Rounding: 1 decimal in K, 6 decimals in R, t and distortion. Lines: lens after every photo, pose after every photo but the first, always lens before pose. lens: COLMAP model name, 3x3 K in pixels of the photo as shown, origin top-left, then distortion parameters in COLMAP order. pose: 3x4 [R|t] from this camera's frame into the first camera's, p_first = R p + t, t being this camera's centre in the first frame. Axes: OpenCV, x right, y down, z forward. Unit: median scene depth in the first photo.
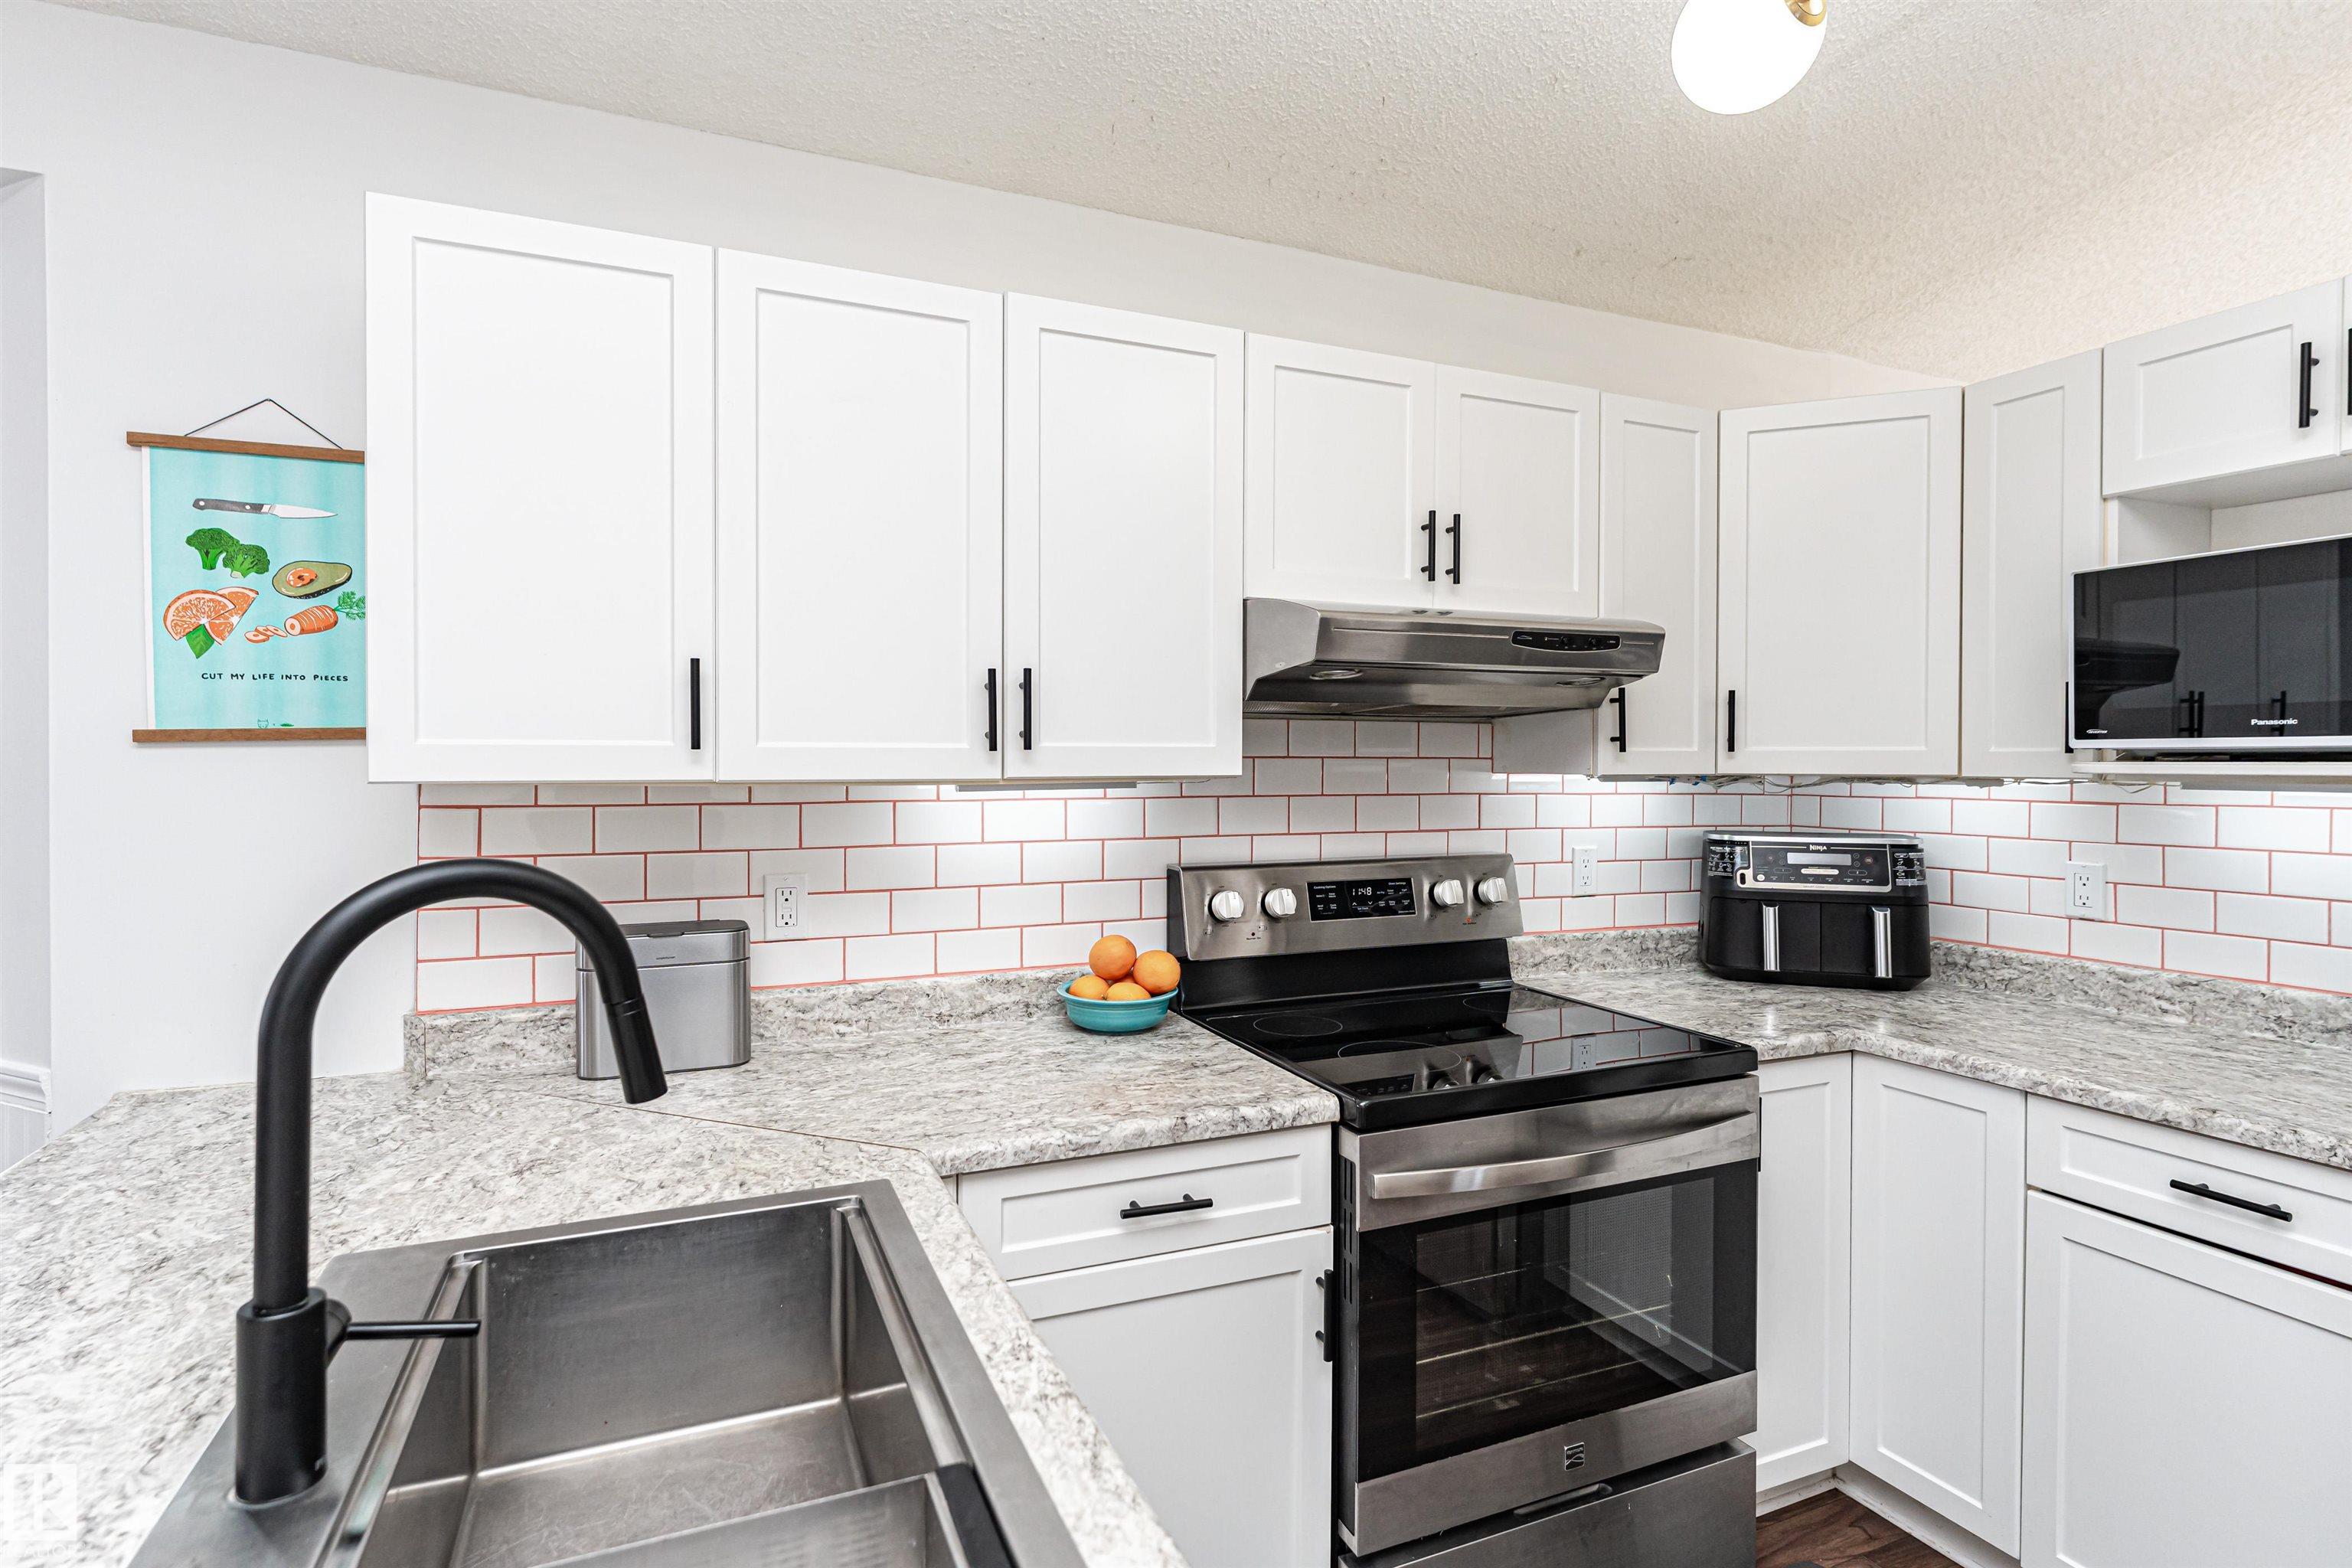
lens RADIAL K [[1138.9, 0, 1189.1], [0, 1138.9, 773.7], [0, 0, 1]] dist [0.003169, -0.000097]
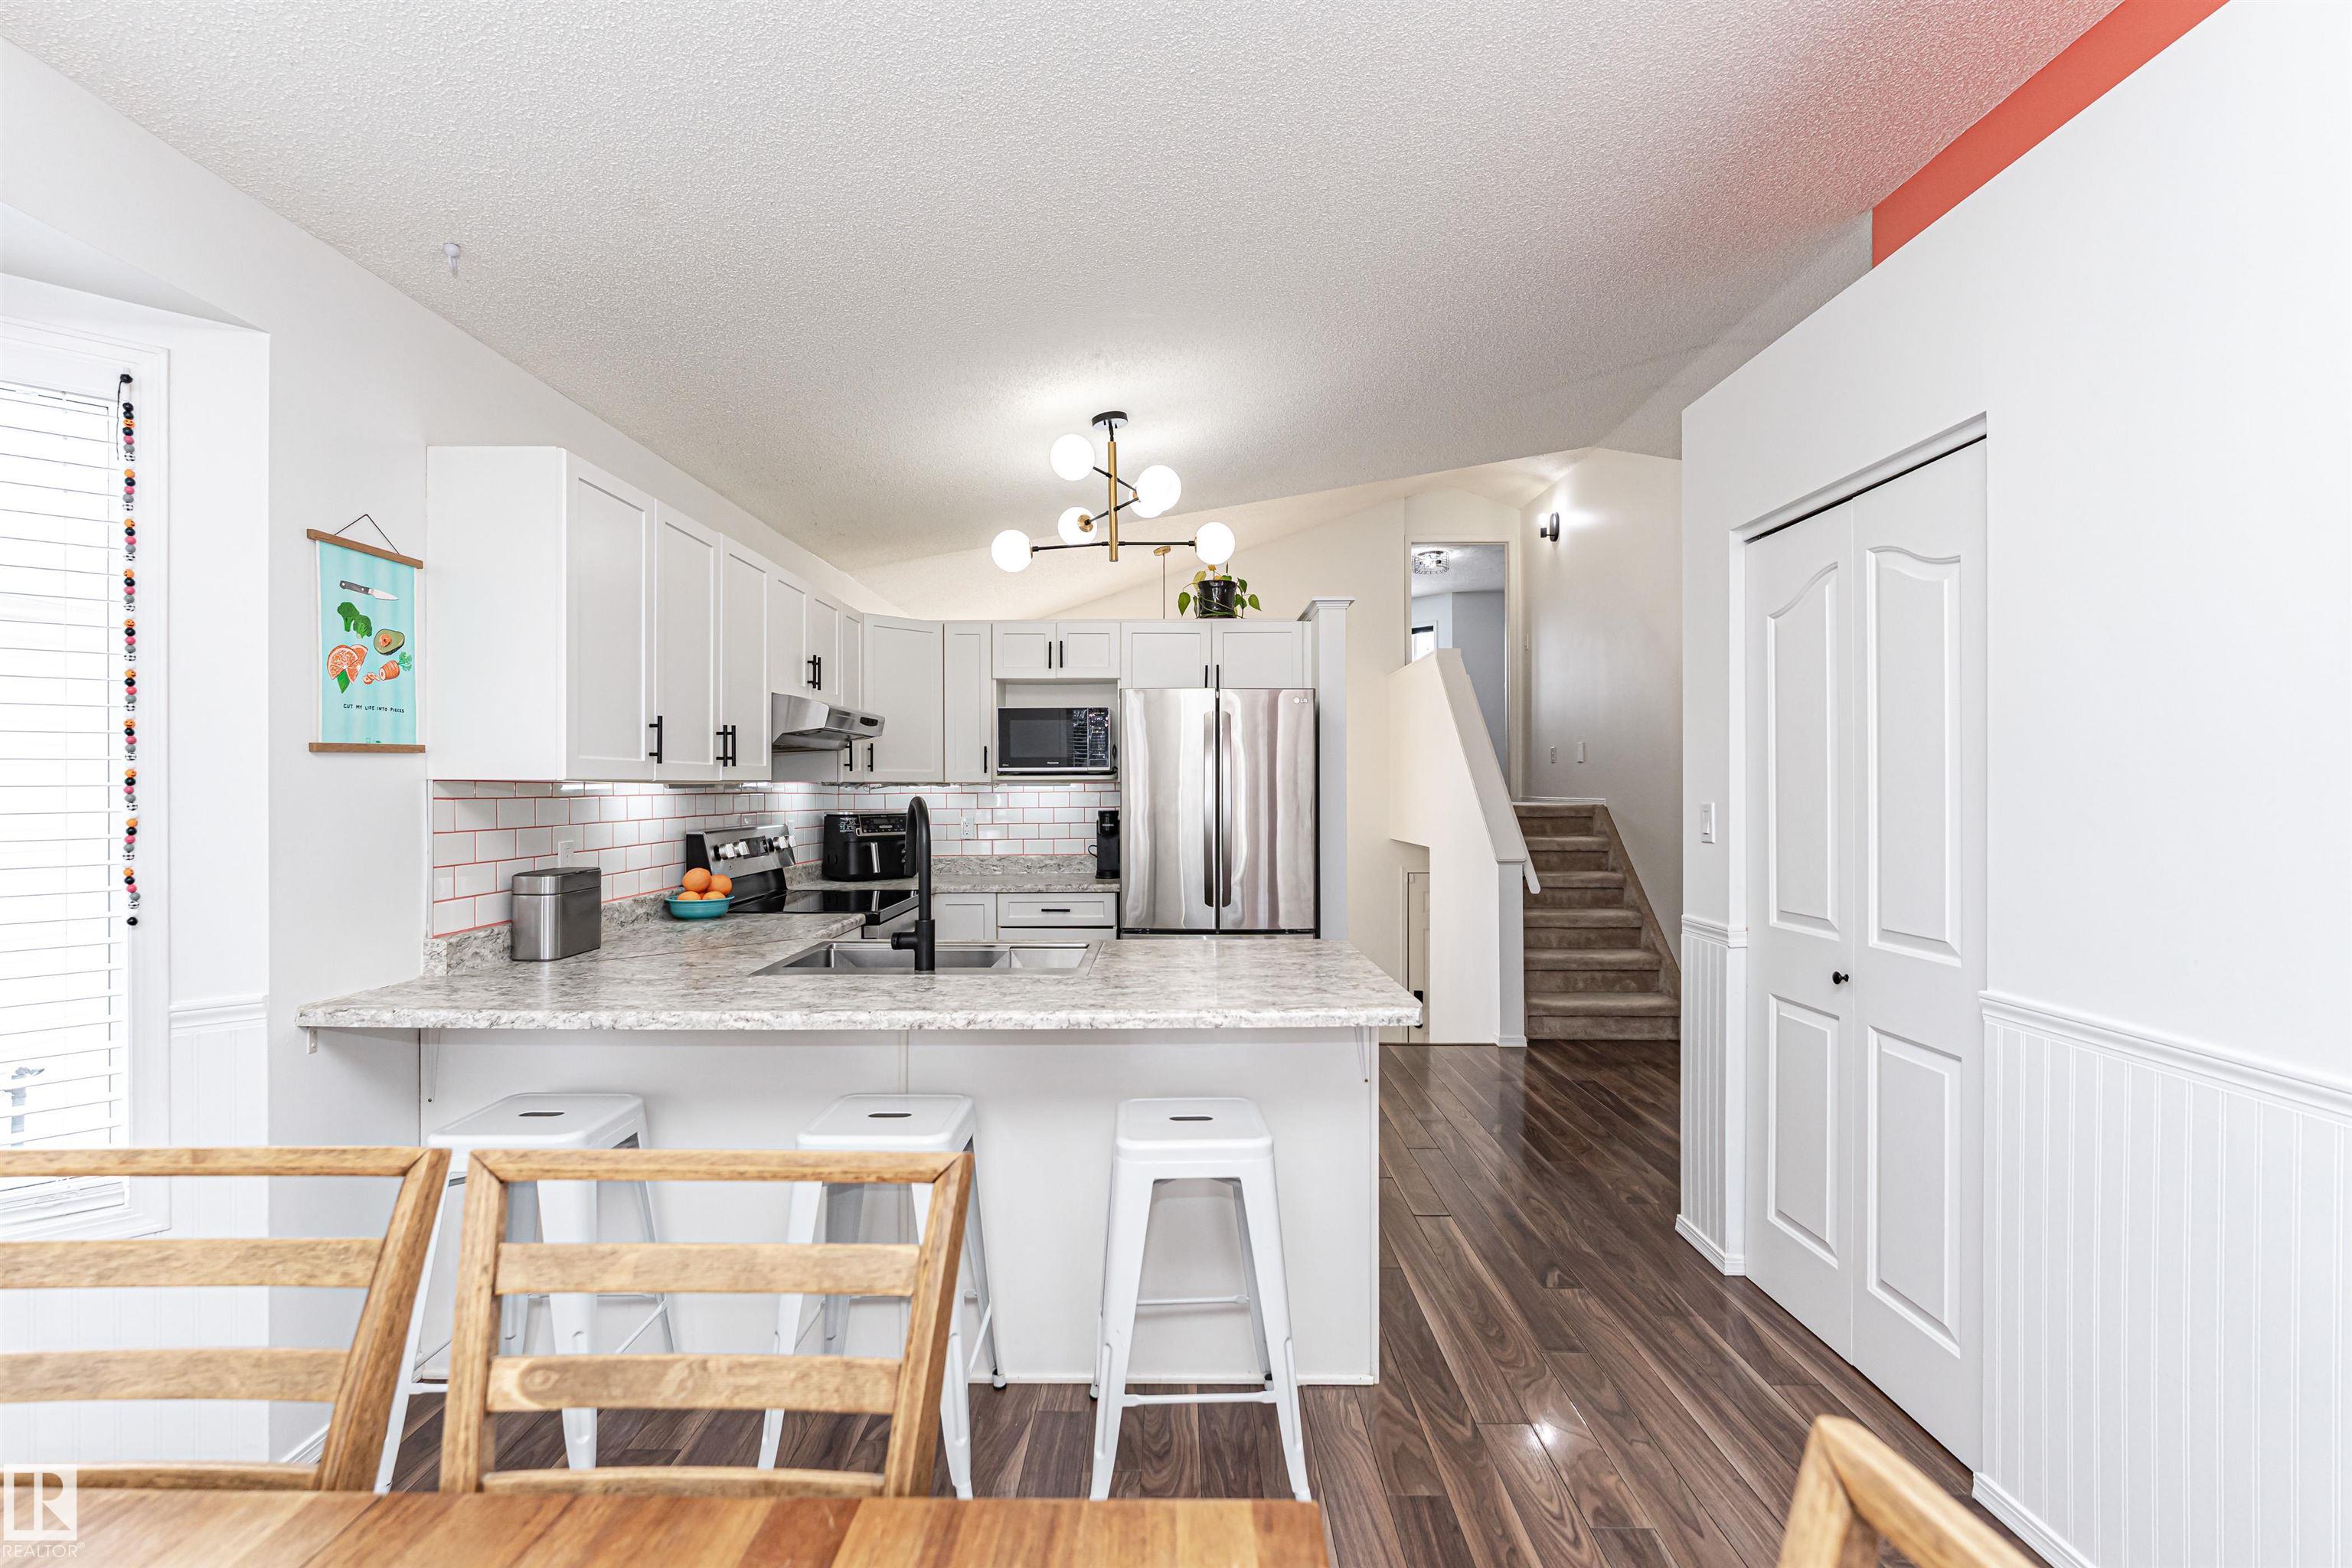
lens RADIAL K [[1069.5, 0, 1142.6], [0, 1069.5, 794.2], [0, 0, 1]] dist [-0.002619, -0.000369]
pose [[0.417917, -0.007981, 0.908450, -1.396717], [0.009107, 0.999948, 0.004596, 0.022951], [-0.908440, 0.006353, 0.417968, -0.384999]]
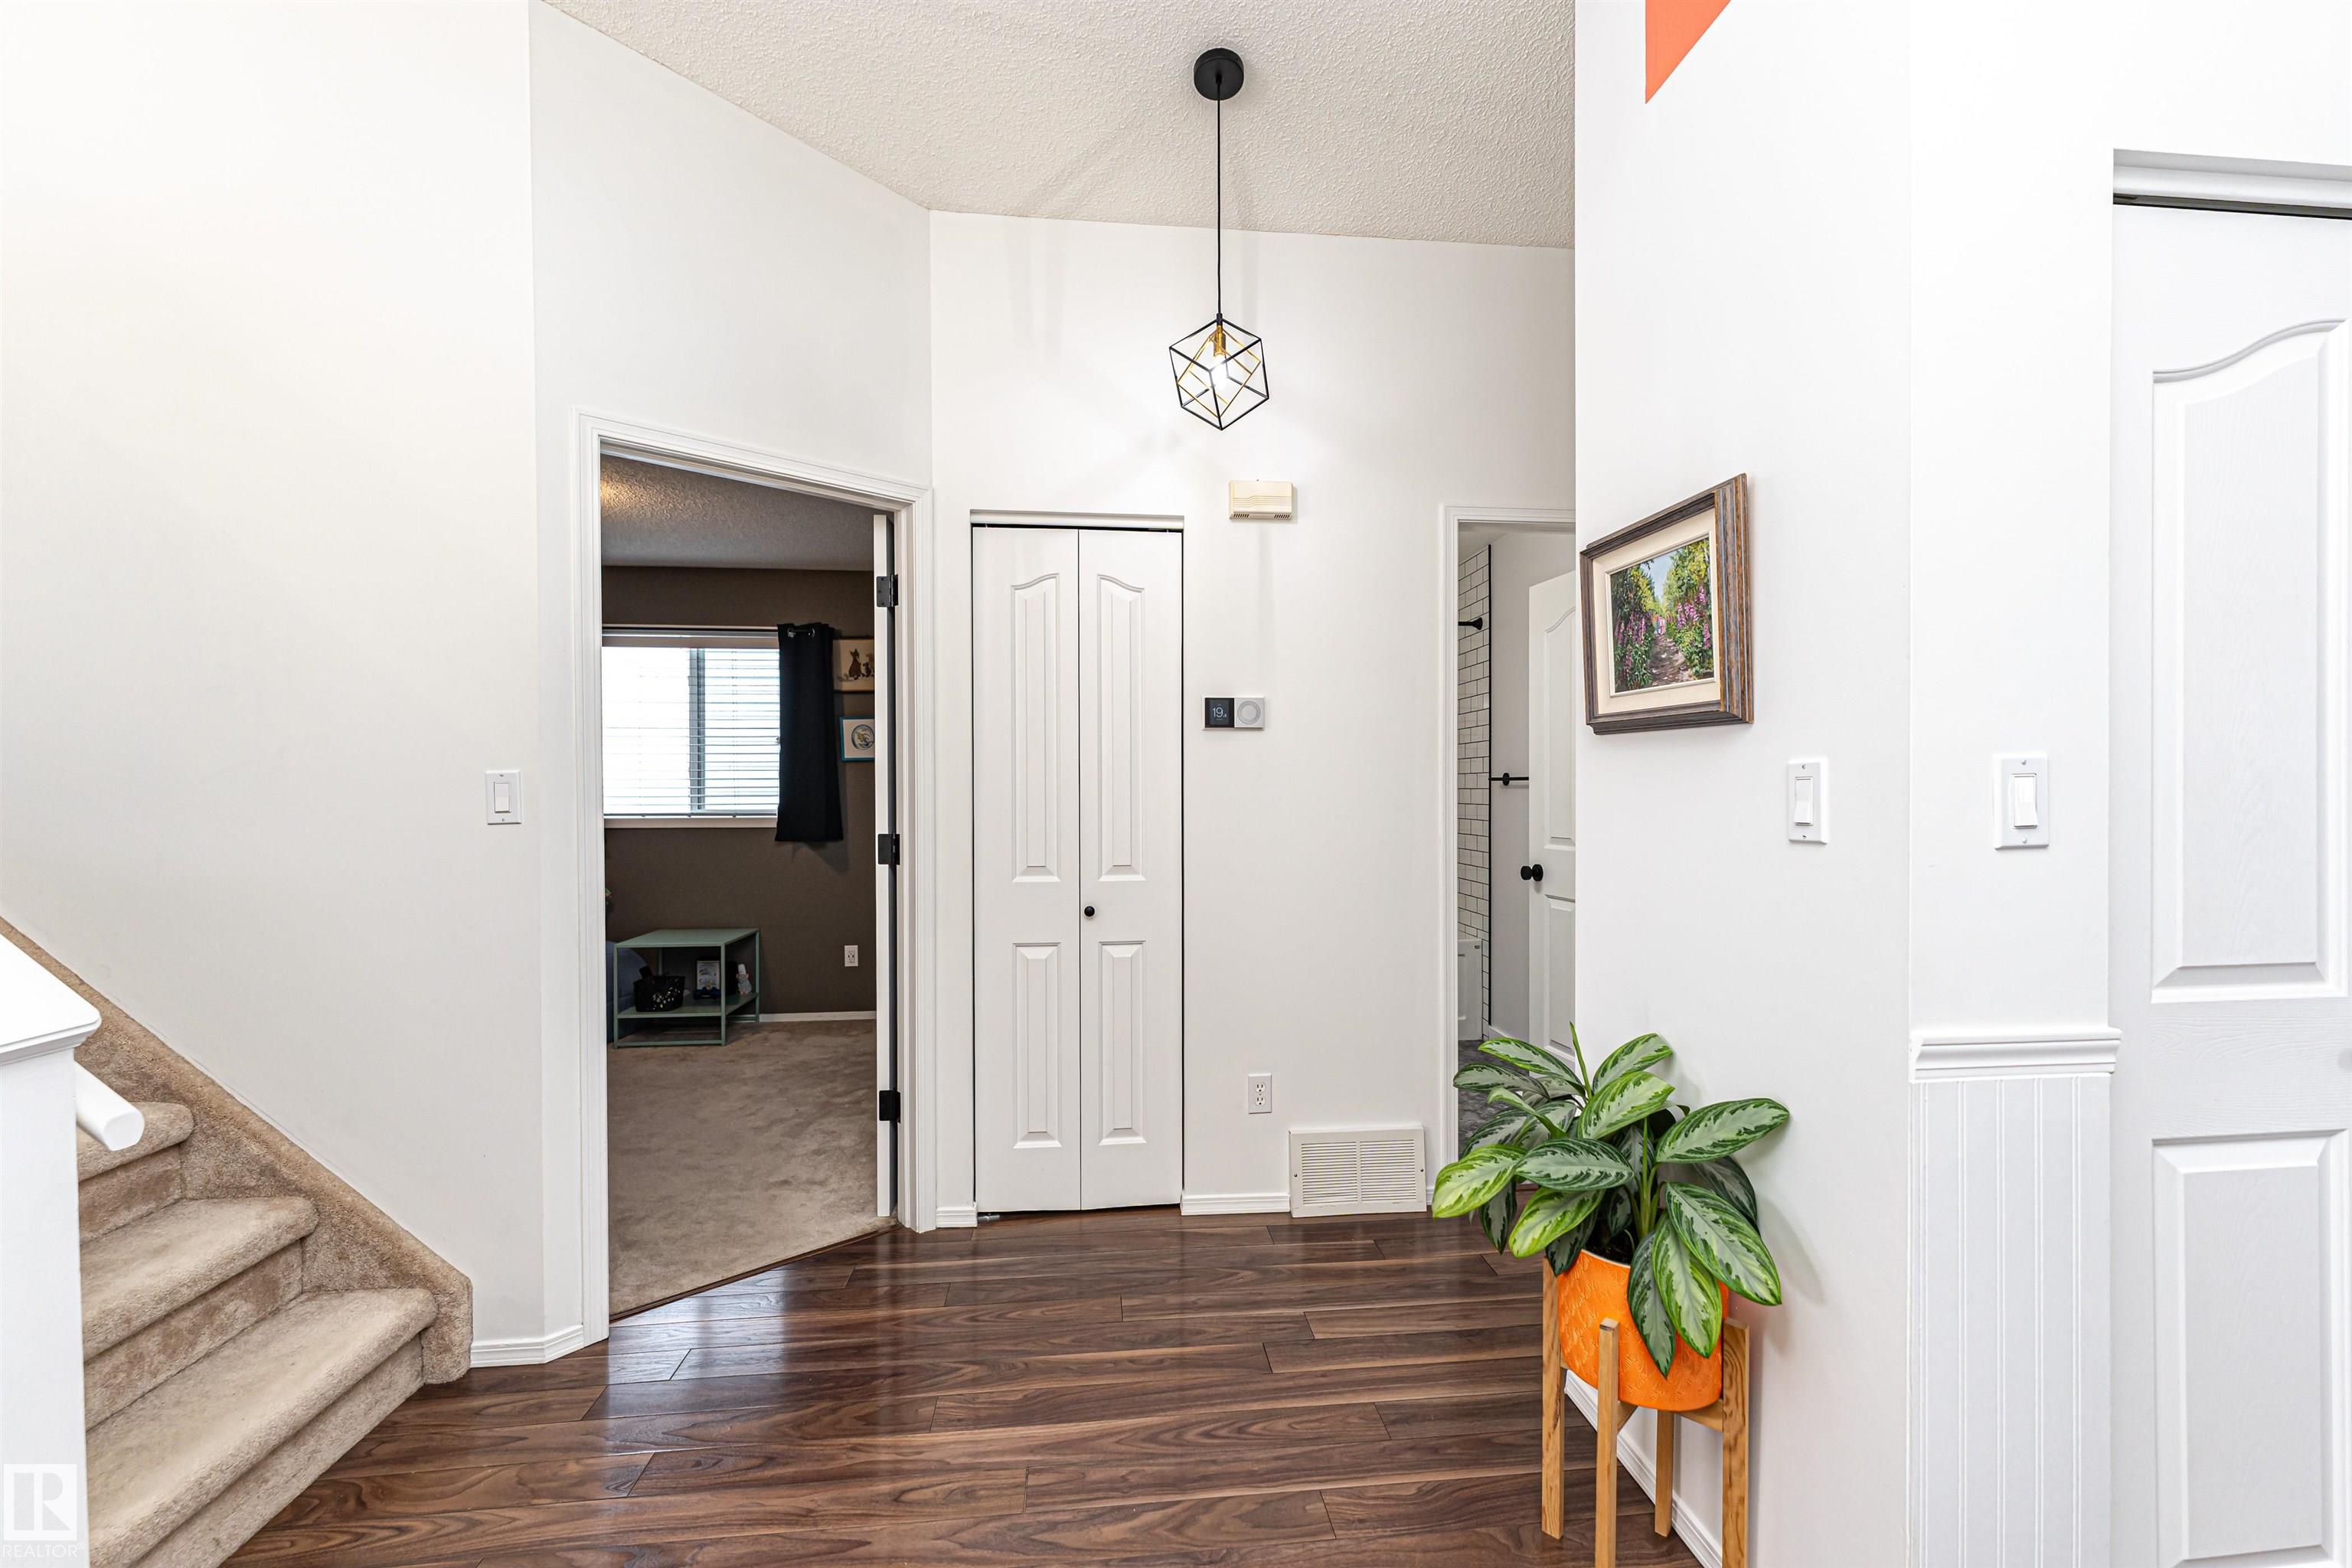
lens RADIAL K [[986.0, 0, 1193.2], [0, 986.0, 792.8], [0, 0, 1]] dist [0.000807, -0.000233]
pose [[-0.954466, 0.001865, 0.298314, 0.653390], [0.006469, 0.999875, 0.014447, 0.064441], [-0.298250, 0.015719, -0.954358, 0.247131]]
